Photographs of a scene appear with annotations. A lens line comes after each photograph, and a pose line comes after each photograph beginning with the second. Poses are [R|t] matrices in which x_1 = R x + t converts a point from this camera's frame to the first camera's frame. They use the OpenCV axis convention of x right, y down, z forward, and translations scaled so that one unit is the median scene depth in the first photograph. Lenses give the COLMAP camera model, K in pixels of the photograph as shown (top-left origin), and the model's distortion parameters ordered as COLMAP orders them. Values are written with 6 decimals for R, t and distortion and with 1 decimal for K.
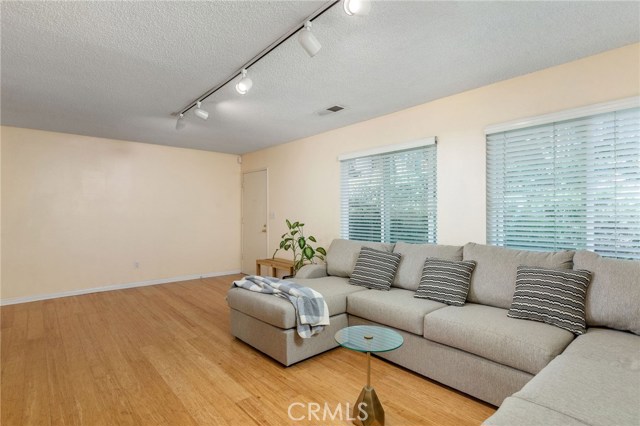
lens RADIAL K [[321.5, 0, 320.0], [0, 321.5, 213.0], [0, 0, 1]] dist [0.000925, 0.000015]
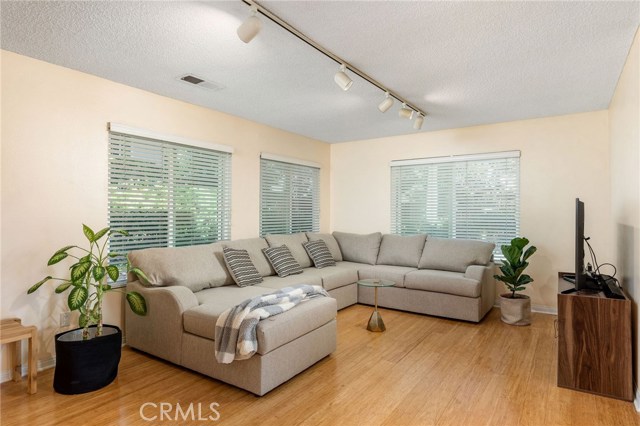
lens RADIAL K [[365.3, 0, 308.6], [0, 365.3, 214.1], [0, 0, 1]] dist [0.005195, -0.000092]
pose [[-0.224138, 0.004835, 0.974545, -1.271072], [0.003509, 0.999985, -0.004154, 0.011824], [-0.974551, 0.002488, -0.224152, 1.331285]]
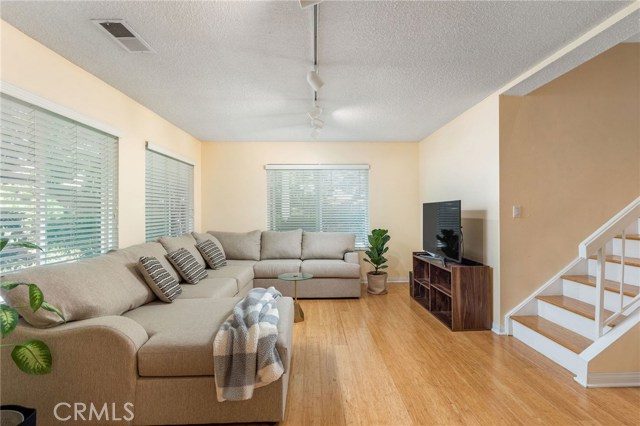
lens RADIAL K [[315.8, 0, 320.0], [0, 315.8, 213.0], [0, 0, 1]] dist [-0.001821, -0.000784]
pose [[-0.764196, 0.009023, 0.644921, -0.859637], [0.013878, 0.999901, 0.002455, 0.006605], [-0.644835, 0.010826, -0.764245, 1.713326]]
